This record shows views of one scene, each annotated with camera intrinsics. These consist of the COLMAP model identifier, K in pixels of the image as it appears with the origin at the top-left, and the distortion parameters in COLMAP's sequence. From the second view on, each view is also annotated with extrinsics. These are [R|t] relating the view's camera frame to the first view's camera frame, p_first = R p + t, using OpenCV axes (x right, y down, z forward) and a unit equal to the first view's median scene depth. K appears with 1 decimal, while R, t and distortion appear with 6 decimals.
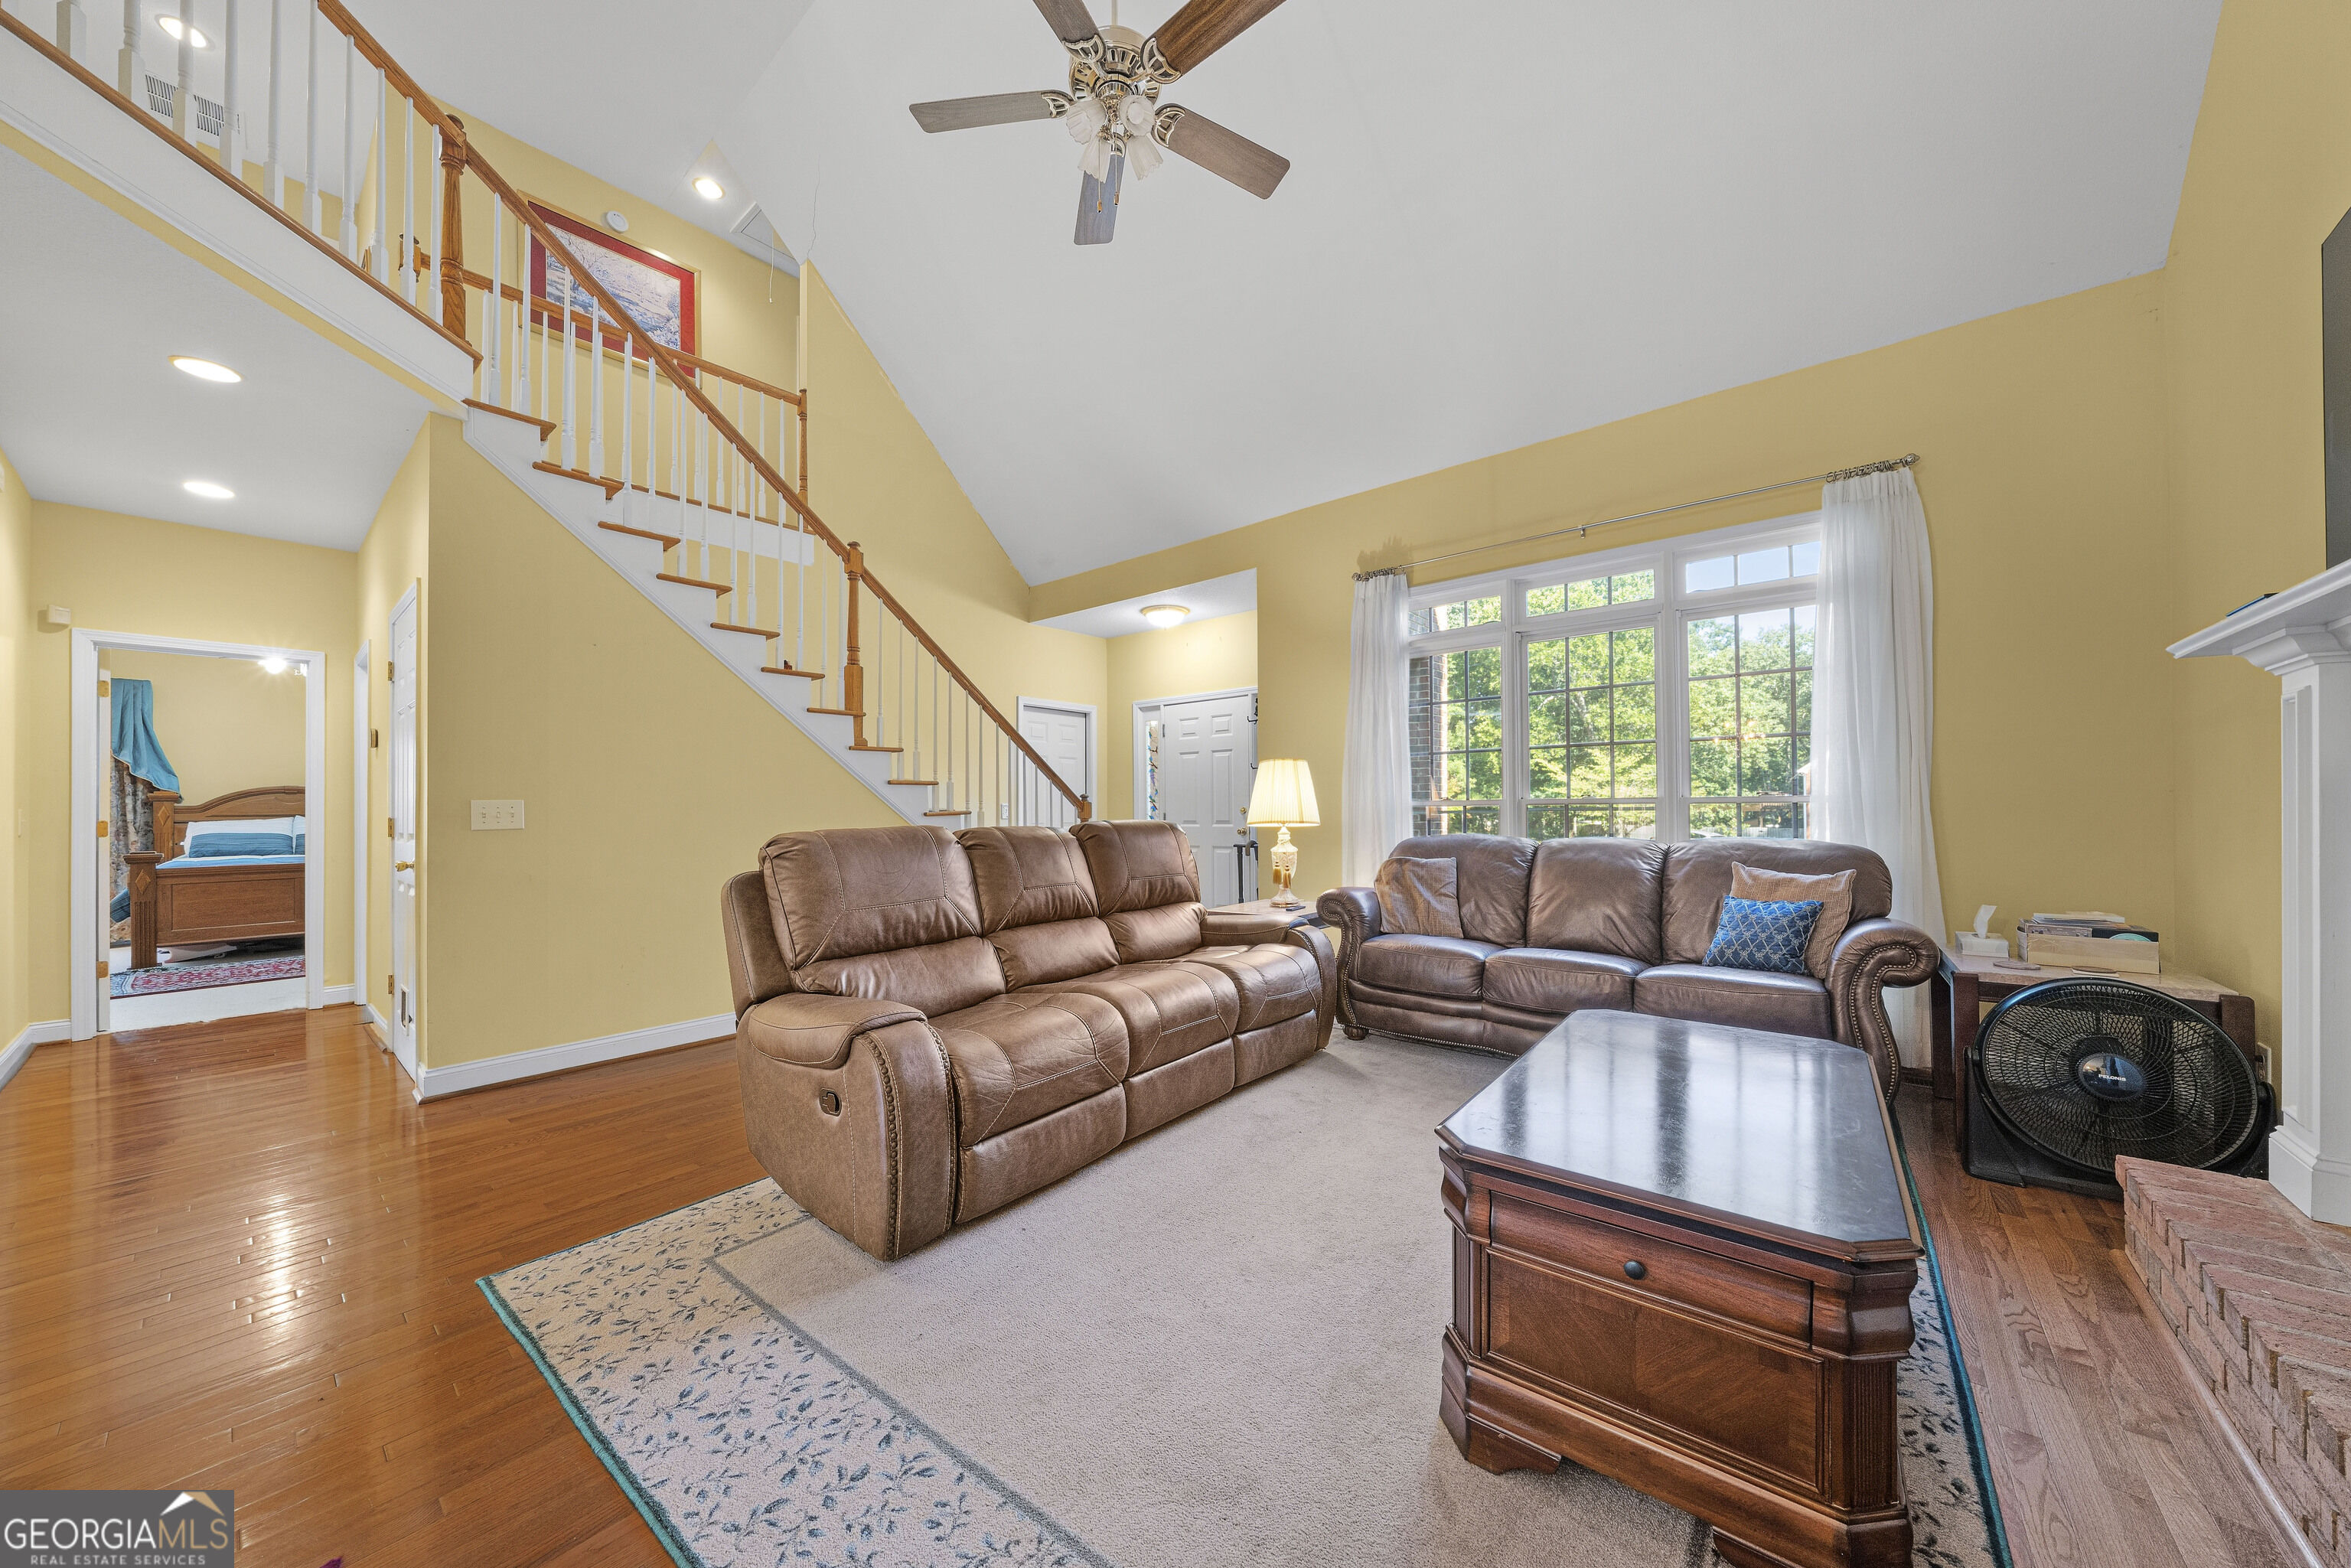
lens RADIAL K [[803.6, 0, 1150.0], [0, 803.6, 812.2], [0, 0, 1]] dist [0.000471, 0.000134]
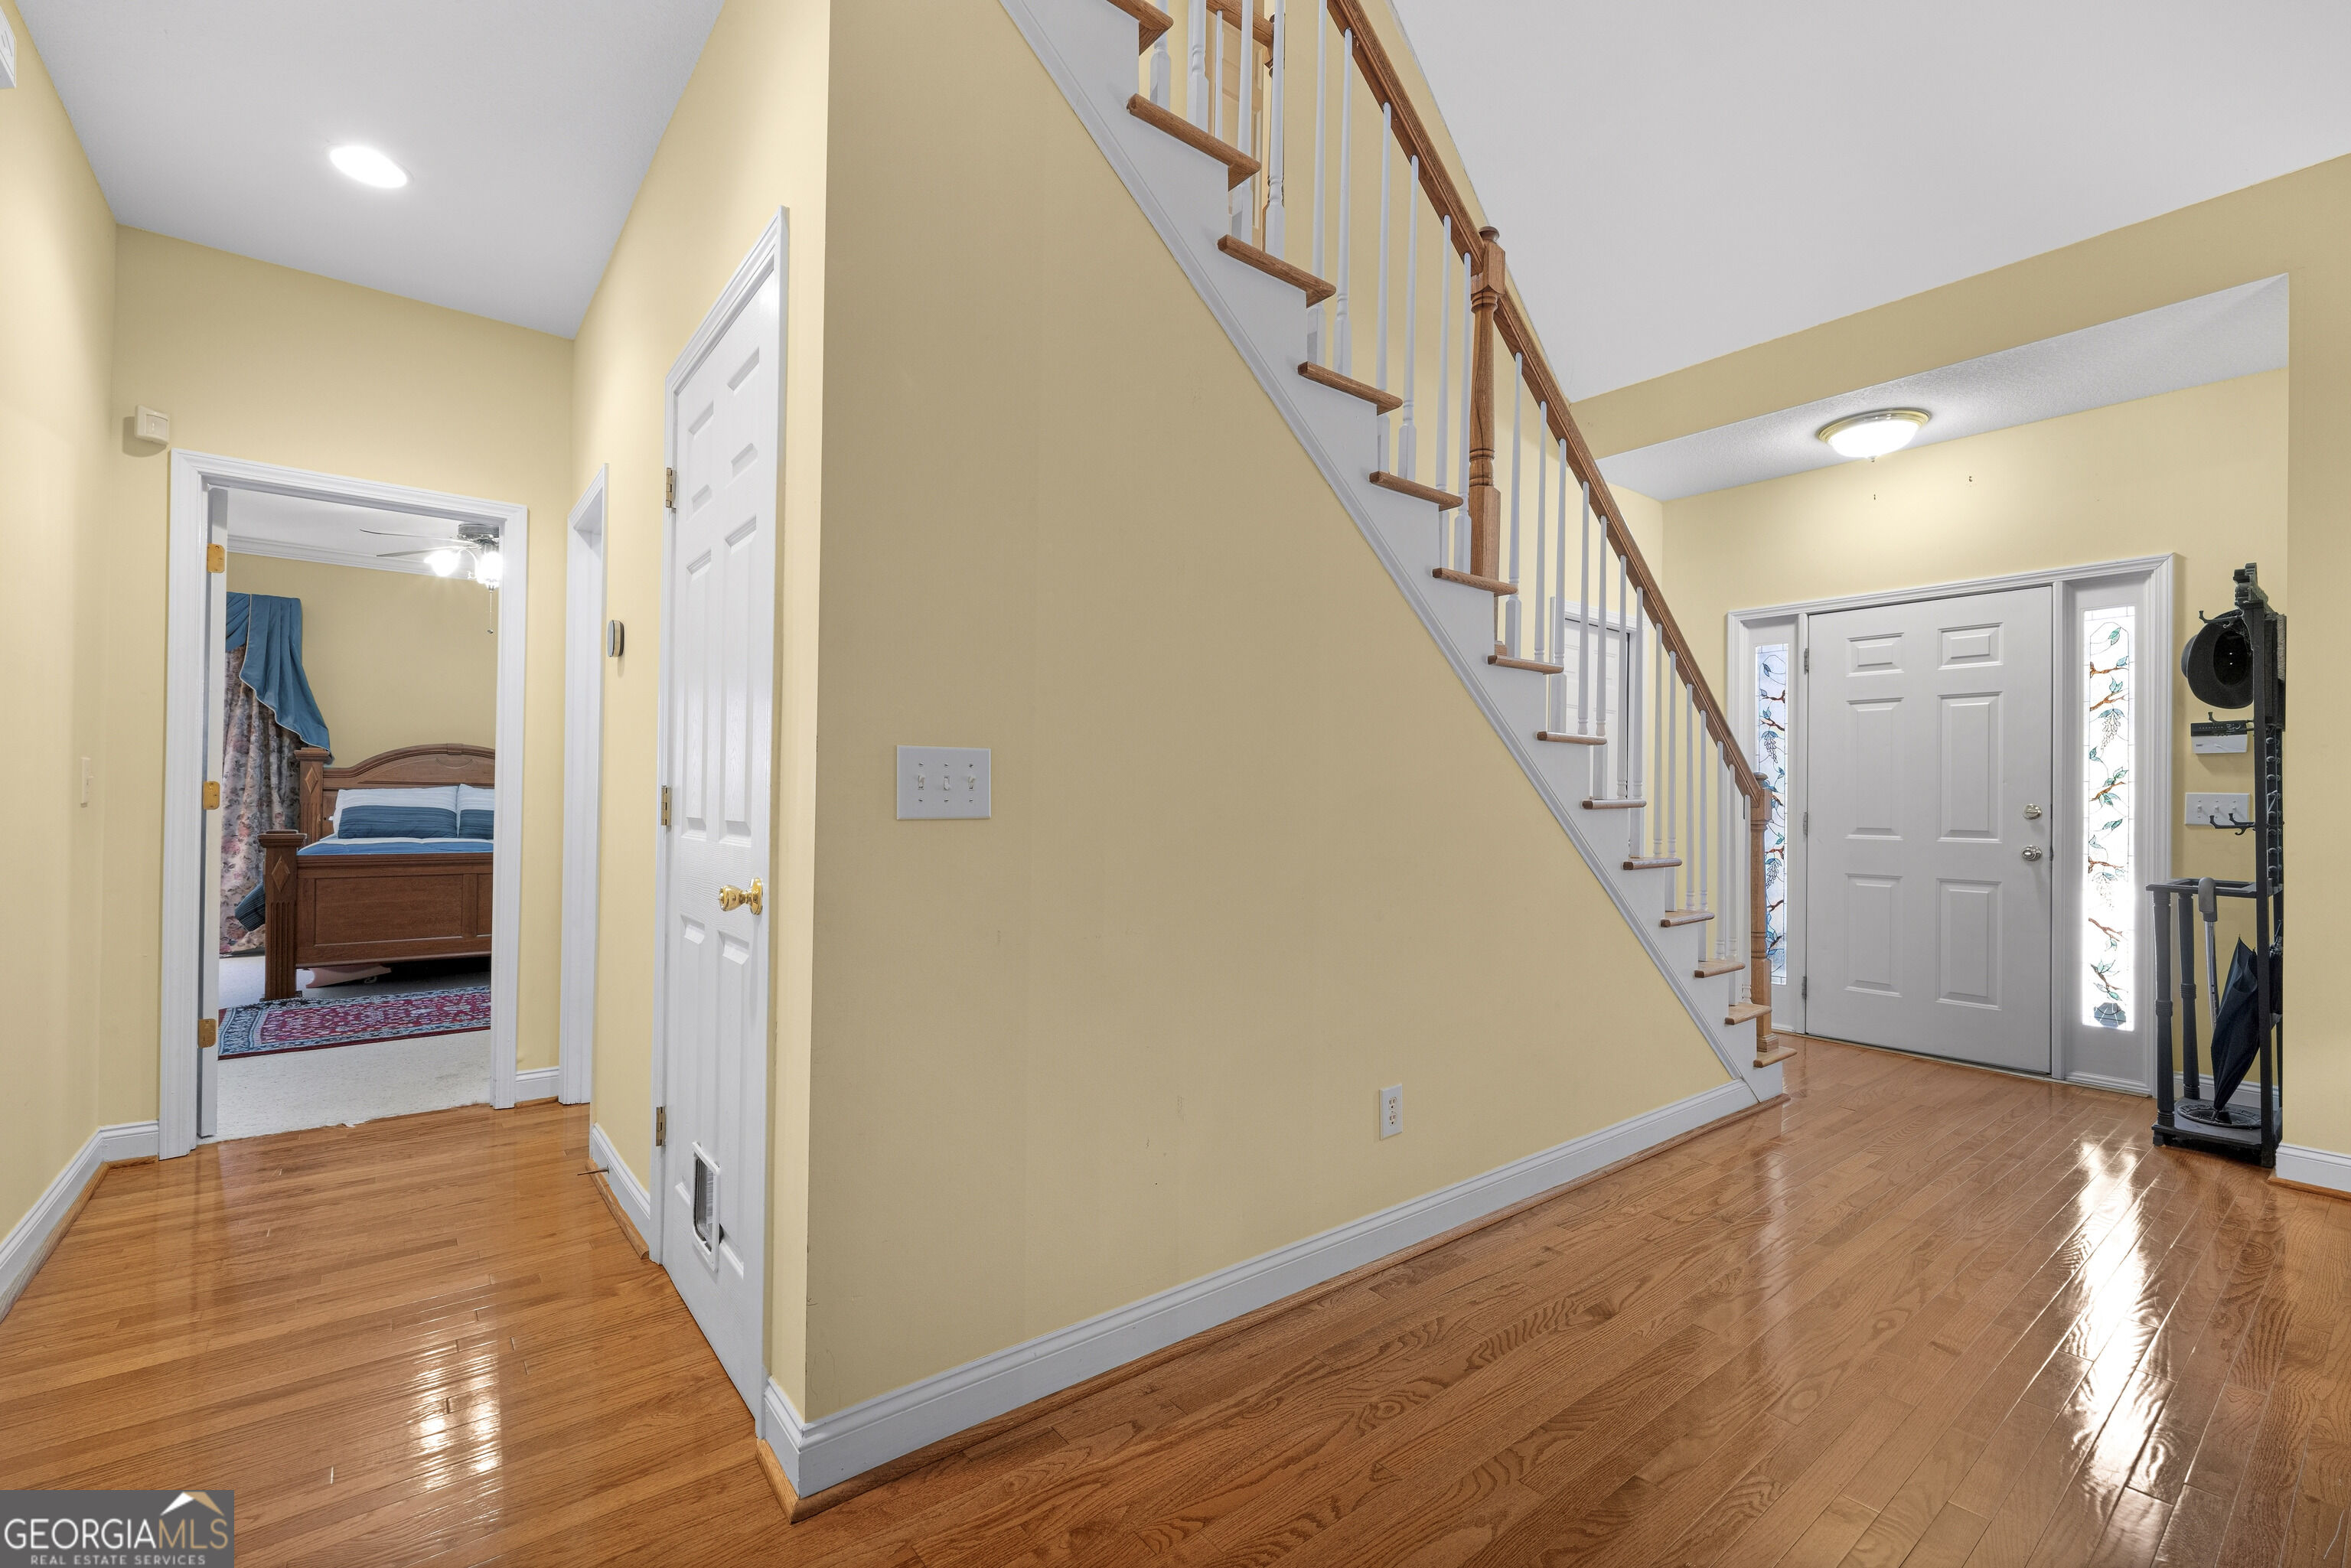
lens RADIAL K [[1021.0, 0, 1173.0], [0, 1021.0, 813.2], [0, 0, 1]] dist [-0.000894, -0.000156]
pose [[0.981196, 0.025680, -0.191296, -0.326549], [-0.024037, 0.999652, 0.010907, 0.006695], [0.191510, -0.006103, 0.981472, 0.280900]]
